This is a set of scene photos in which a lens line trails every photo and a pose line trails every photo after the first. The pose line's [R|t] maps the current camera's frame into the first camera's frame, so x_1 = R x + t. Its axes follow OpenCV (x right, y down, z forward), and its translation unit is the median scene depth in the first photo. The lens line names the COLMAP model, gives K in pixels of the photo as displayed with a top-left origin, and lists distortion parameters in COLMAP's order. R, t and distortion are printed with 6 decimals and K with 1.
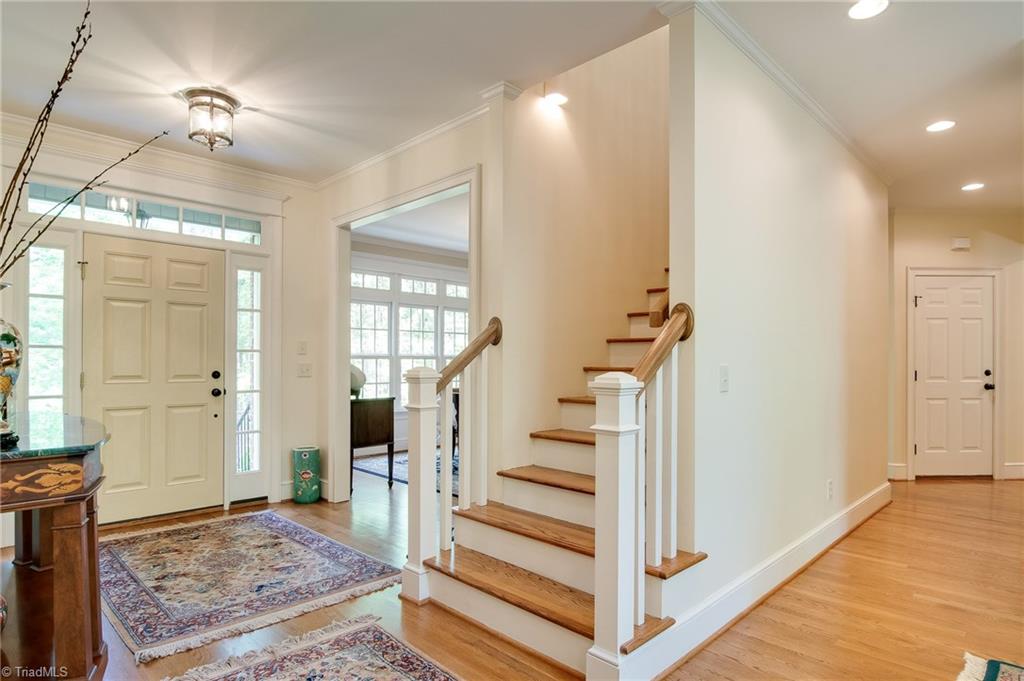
lens RADIAL K [[559.8, 0, 518.0], [0, 559.8, 360.0], [0, 0, 1]] dist [-0.006850, -0.007984]
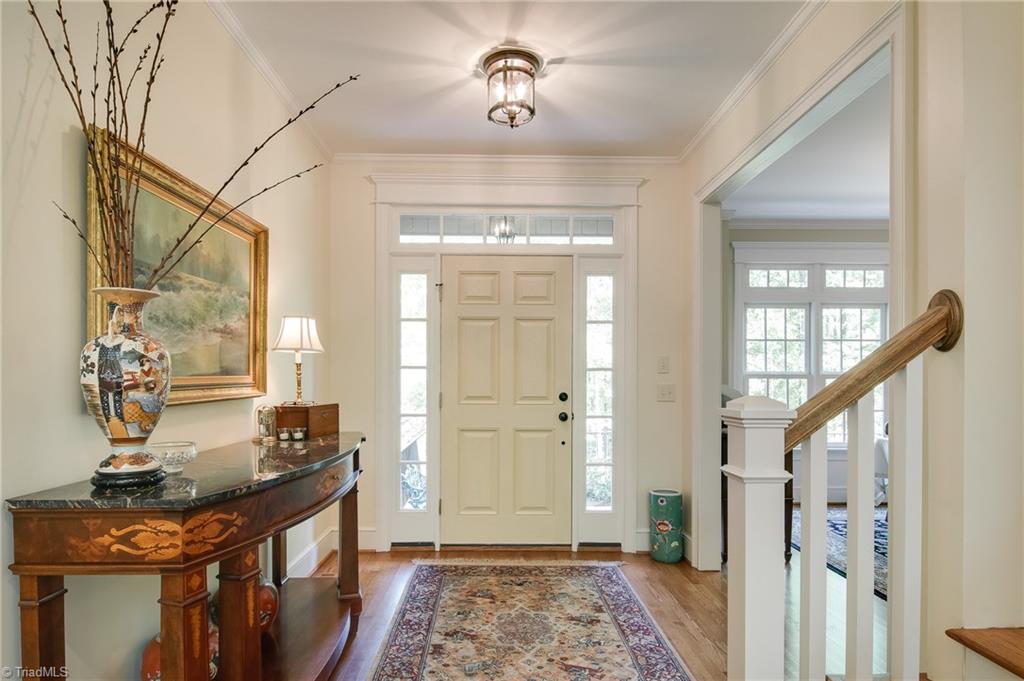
lens RADIAL K [[559.8, 0, 500.5], [0, 559.8, 378.0], [0, 0, 1]] dist [-0.006850, -0.007984]
pose [[0.706704, -0.001152, -0.707509, 0.020556], [-0.000041, 0.999999, -0.001669, -0.002607], [0.707509, 0.001208, 0.706703, 0.357237]]
